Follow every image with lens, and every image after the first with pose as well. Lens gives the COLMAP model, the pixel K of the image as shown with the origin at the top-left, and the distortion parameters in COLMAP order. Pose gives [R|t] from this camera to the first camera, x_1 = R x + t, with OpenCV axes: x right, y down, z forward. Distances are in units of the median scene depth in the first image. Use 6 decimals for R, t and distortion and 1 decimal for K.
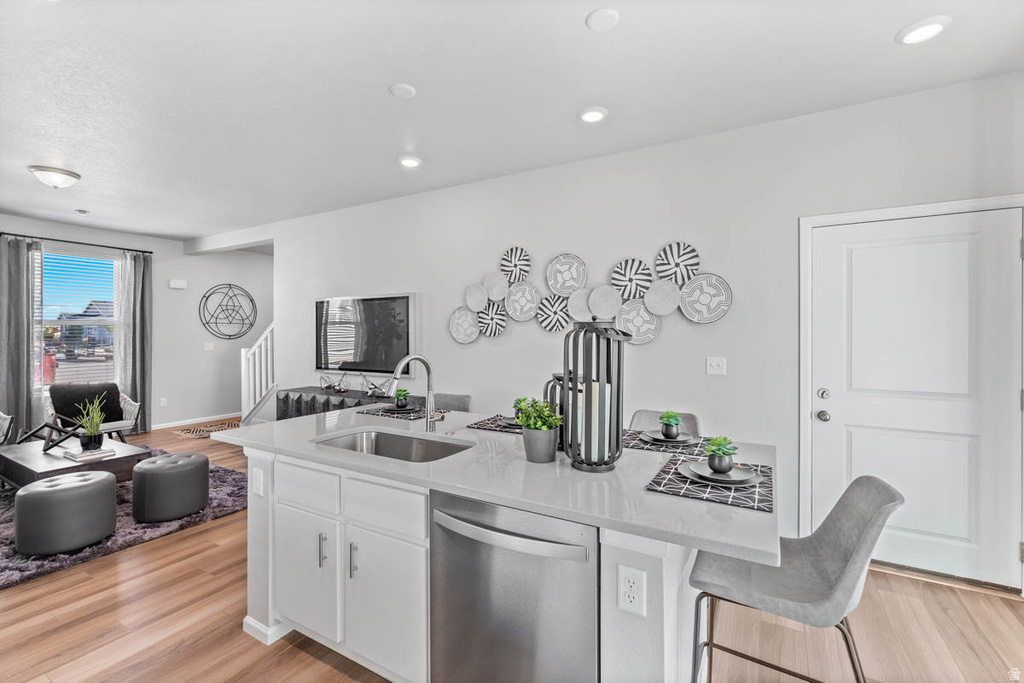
lens RADIAL K [[448.2, 0, 513.2], [0, 448.2, 339.3], [0, 0, 1]] dist [0.003595, -0.000678]
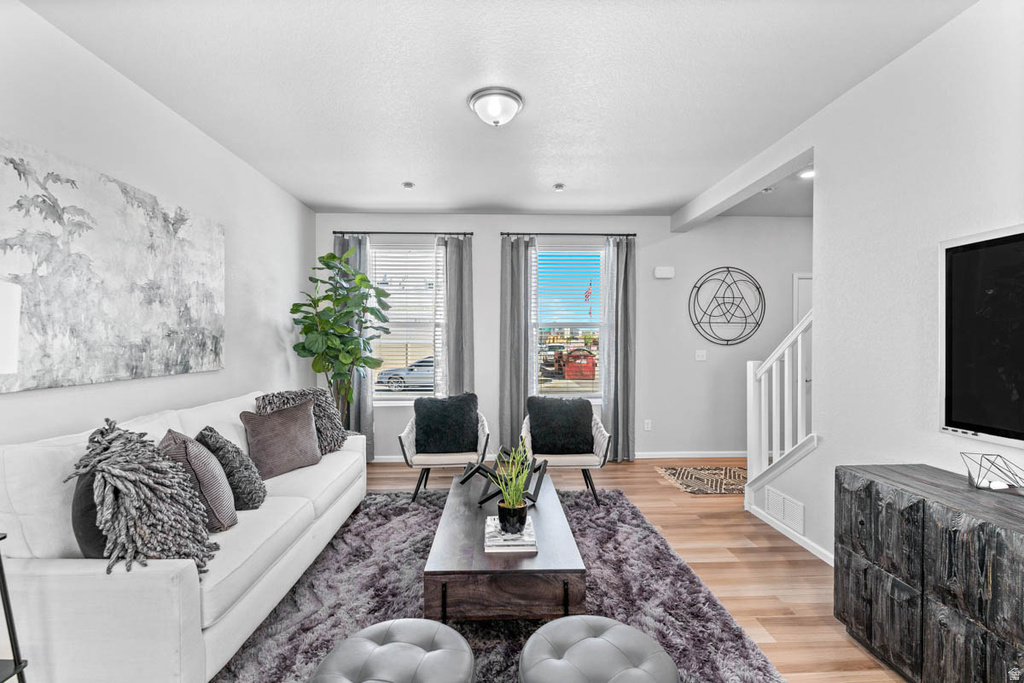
lens RADIAL K [[448.2, 0, 504.9], [0, 448.2, 341.7], [0, 0, 1]] dist [0.003595, -0.000678]
pose [[0.527207, 0.001071, -0.849736, -0.270878], [-0.009596, 0.999943, -0.004693, 0.000693], [0.849683, 0.010628, 0.527187, 0.414350]]
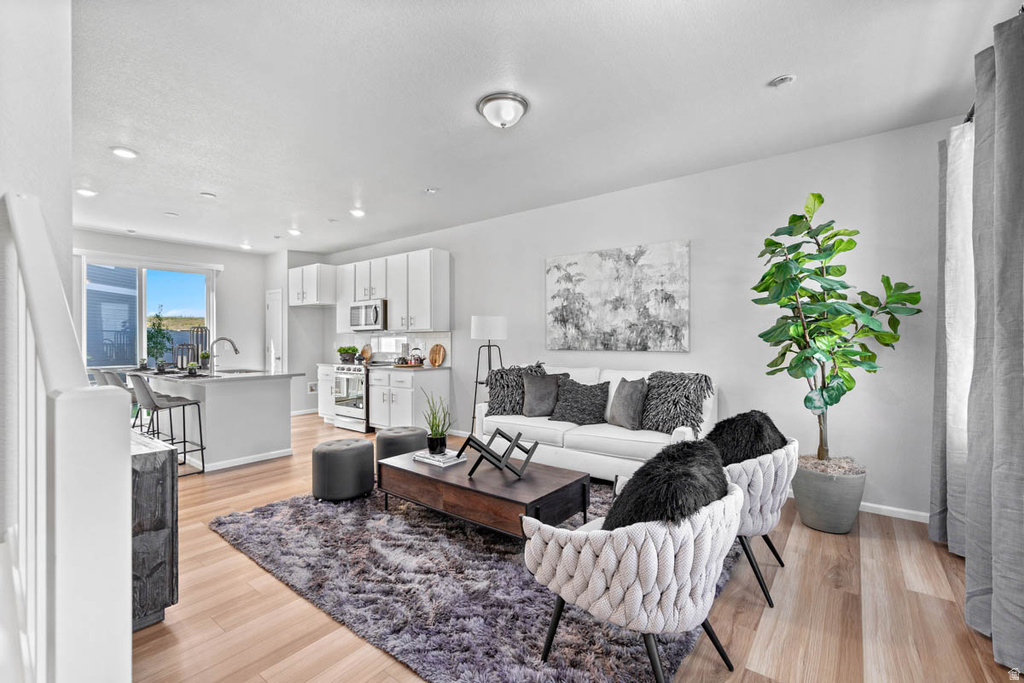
lens RADIAL K [[448.2, 0, 507.8], [0, 448.2, 340.3], [0, 0, 1]] dist [0.003595, -0.000678]
pose [[-0.989417, 0.000566, 0.145101, -0.727273], [0.002982, 0.999860, 0.016435, 0.005003], [-0.145071, 0.016693, -0.989280, 1.120646]]
